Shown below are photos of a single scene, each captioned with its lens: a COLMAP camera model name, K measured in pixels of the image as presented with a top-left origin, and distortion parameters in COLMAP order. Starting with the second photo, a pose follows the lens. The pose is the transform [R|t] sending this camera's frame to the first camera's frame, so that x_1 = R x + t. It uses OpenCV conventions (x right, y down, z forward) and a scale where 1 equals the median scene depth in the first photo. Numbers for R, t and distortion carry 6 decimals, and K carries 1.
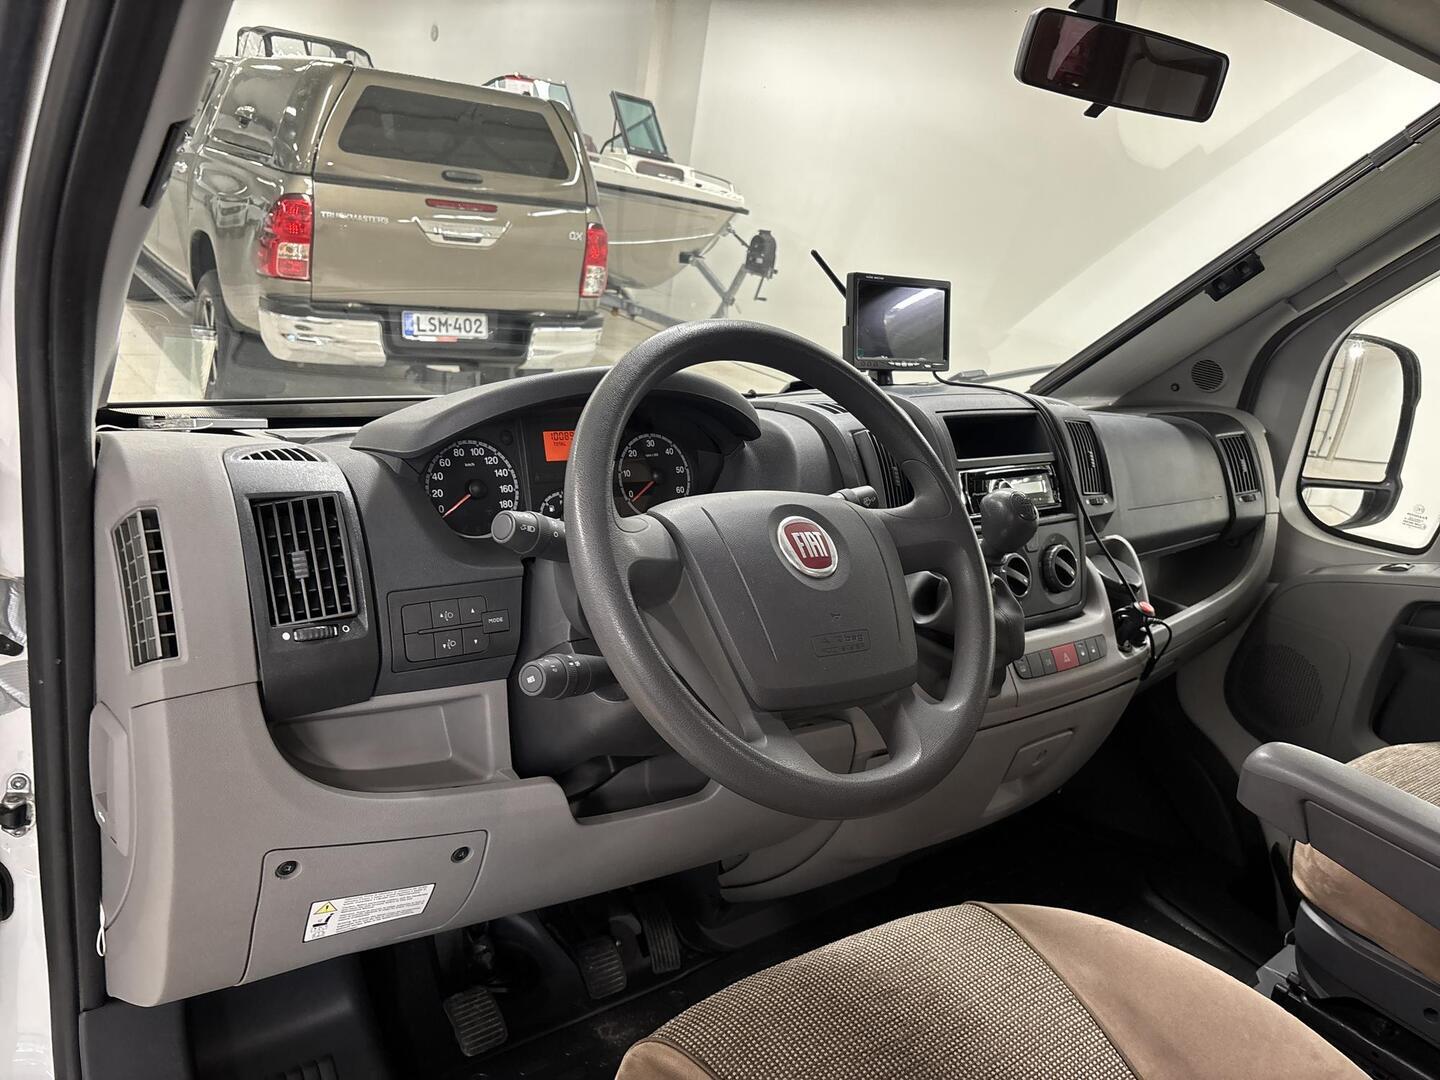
lens RADIAL K [[1102.6, 0, 719.6], [0, 1102.6, 539.9], [0, 0, 1]] dist [0.005934, -0.002339]
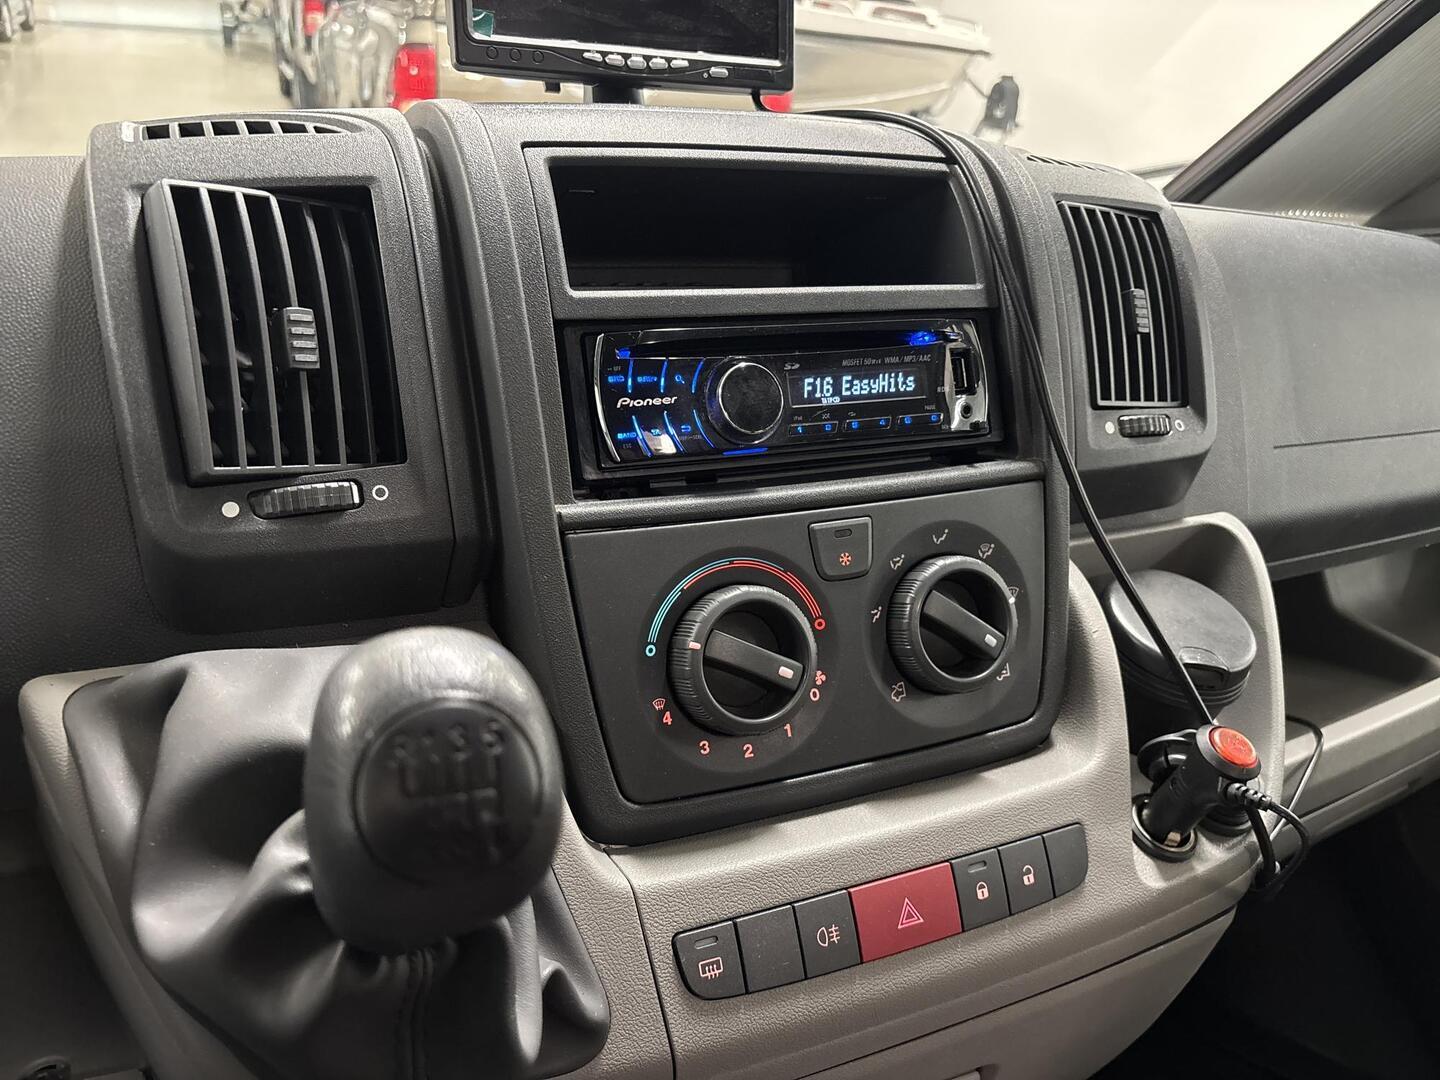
lens RADIAL K [[1102.6, 0, 720.2], [0, 1102.6, 540.6], [0, 0, 1]] dist [0.005934, -0.002339]
pose [[0.967100, 0.048581, -0.249715, 0.310088], [-0.025500, 0.995165, 0.094849, -0.029257], [0.253116, -0.085360, 0.963663, 0.629029]]
